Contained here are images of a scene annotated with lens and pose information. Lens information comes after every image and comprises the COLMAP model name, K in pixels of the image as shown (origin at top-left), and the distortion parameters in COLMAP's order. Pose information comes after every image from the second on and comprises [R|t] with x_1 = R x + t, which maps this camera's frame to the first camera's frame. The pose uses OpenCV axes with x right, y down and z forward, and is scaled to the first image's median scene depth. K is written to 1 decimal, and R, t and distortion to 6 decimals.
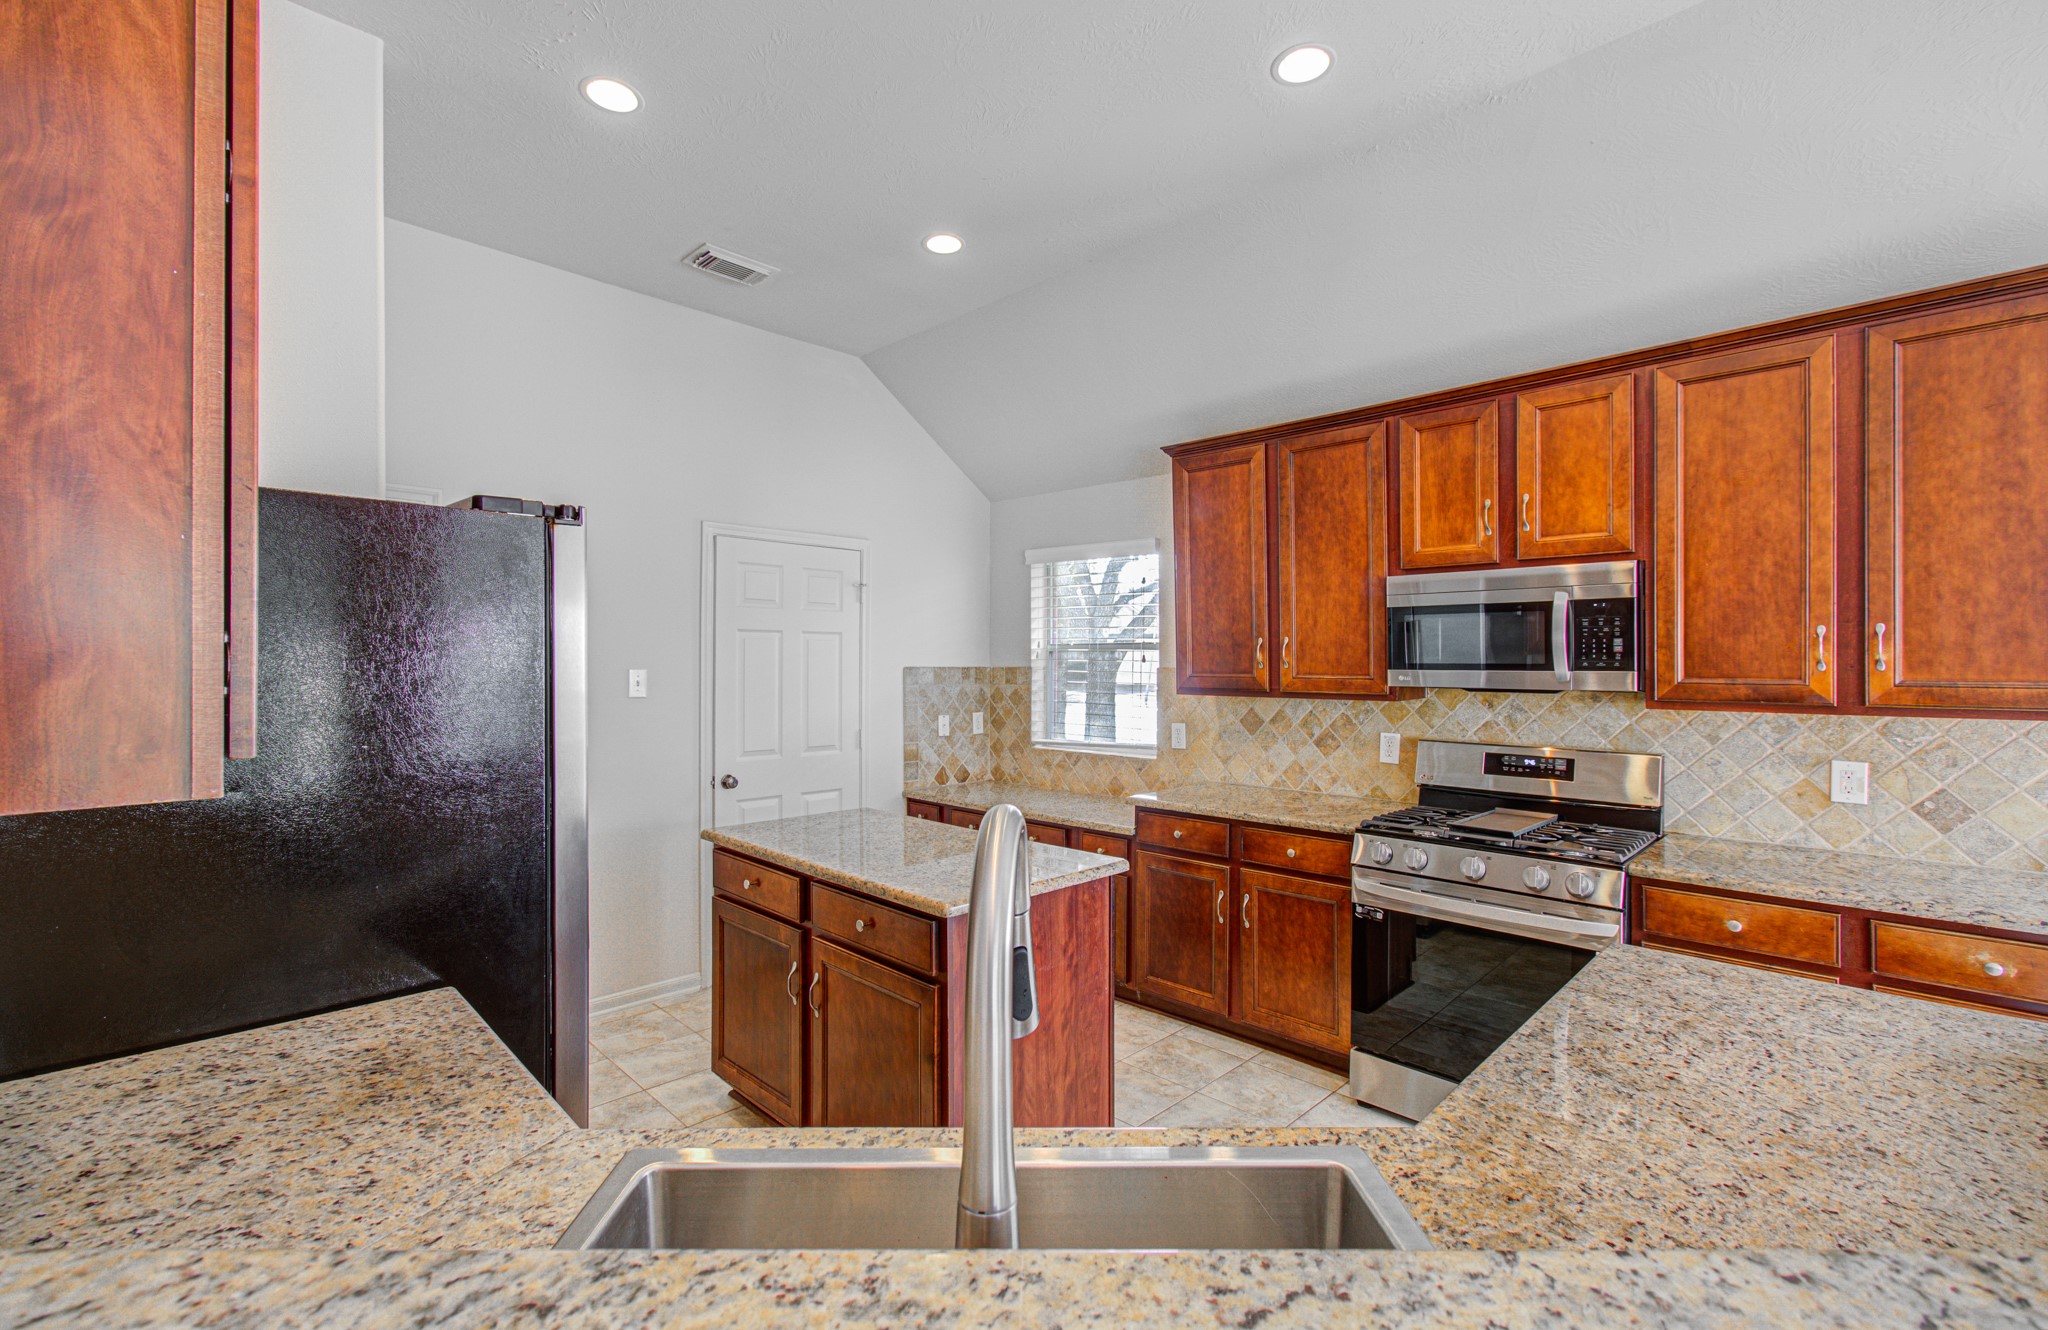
lens RADIAL K [[901.2, 0, 1018.2], [0, 901.2, 666.1], [0, 0, 1]] dist [-0.014021, 0.005023]
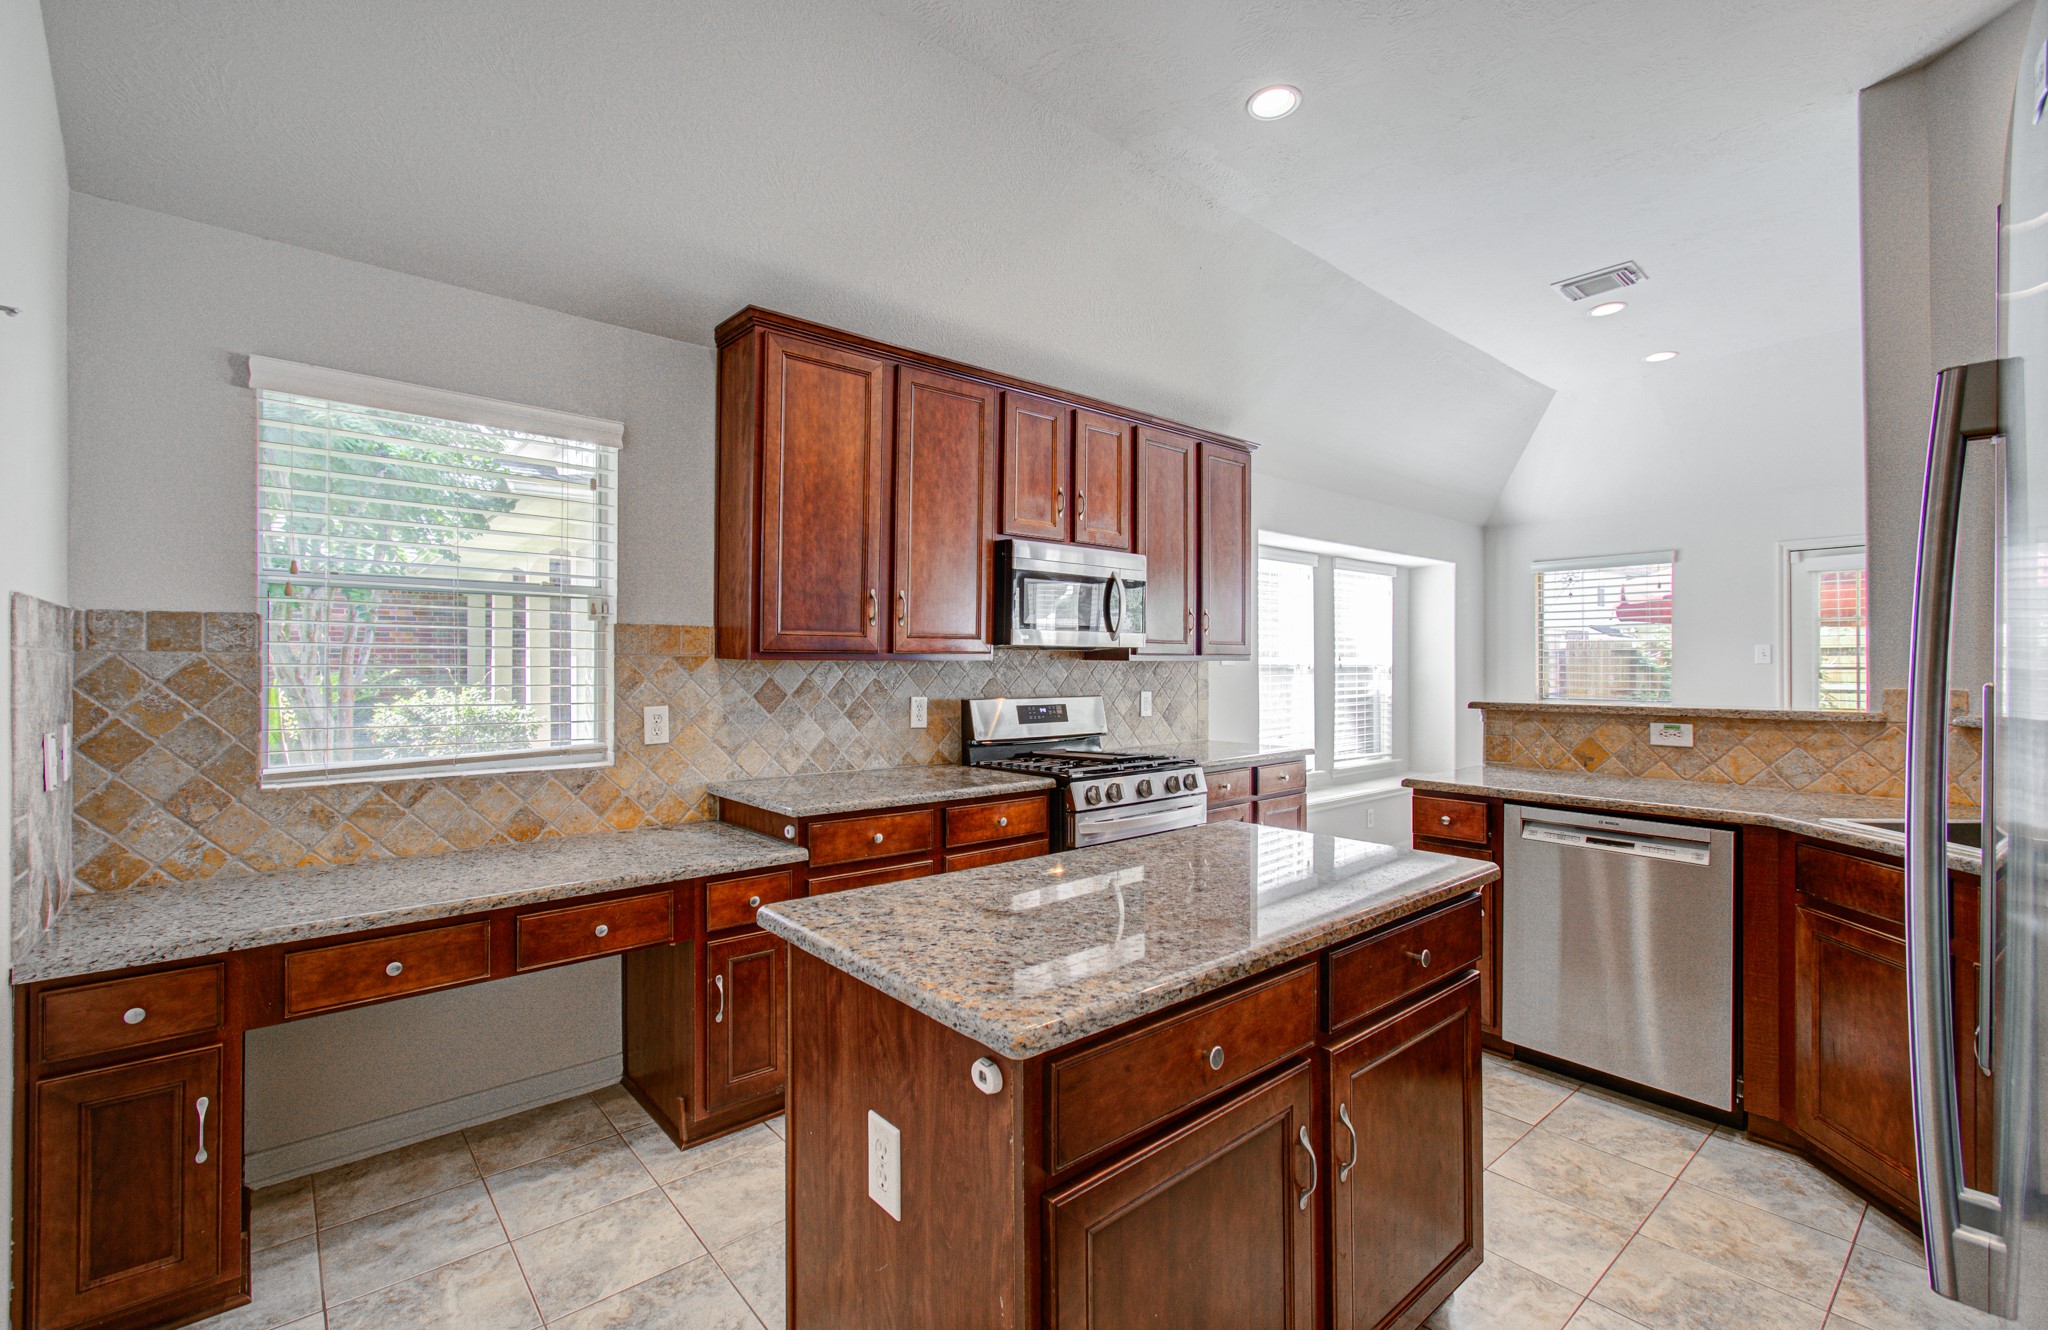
lens RADIAL K [[901.2, 0, 1009.7], [0, 901.2, 660.5], [0, 0, 1]] dist [-0.014021, 0.005023]
pose [[0.105924, 0.007519, 0.994346, -0.523202], [0.006704, 0.999943, -0.008276, 0.040816], [-0.994352, 0.007542, 0.105867, 0.745845]]
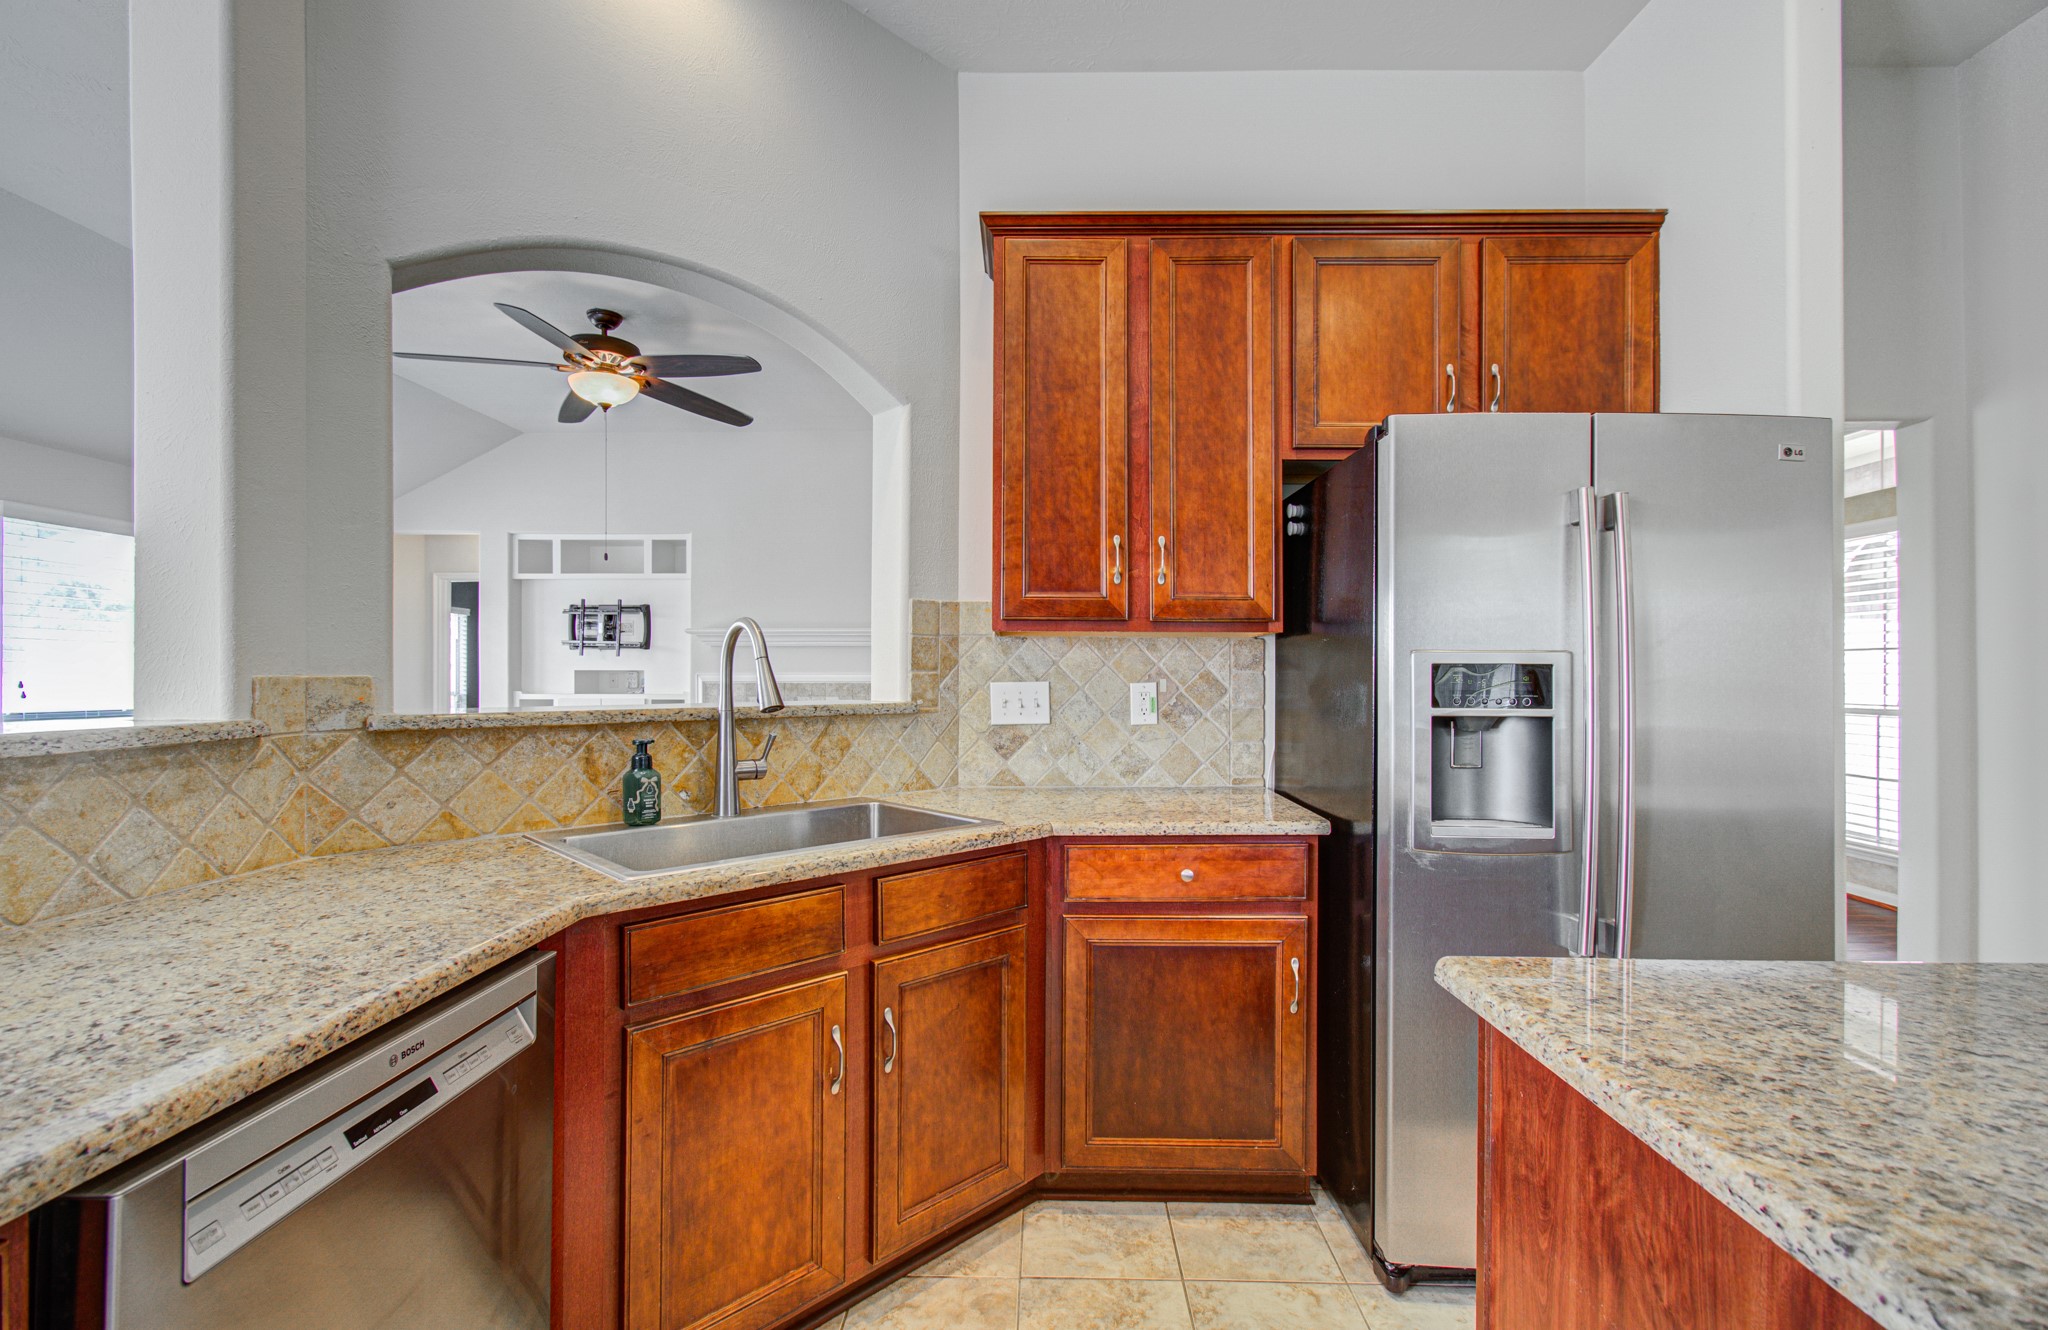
lens RADIAL K [[901.2, 0, 1021.3], [0, 901.2, 657.0], [0, 0, 1]] dist [-0.014021, 0.005023]
pose [[-0.730207, -0.024537, -0.682786, 0.248896], [-0.008222, 0.999598, -0.027129, 0.060455], [0.683177, -0.014196, -0.730115, 0.656084]]
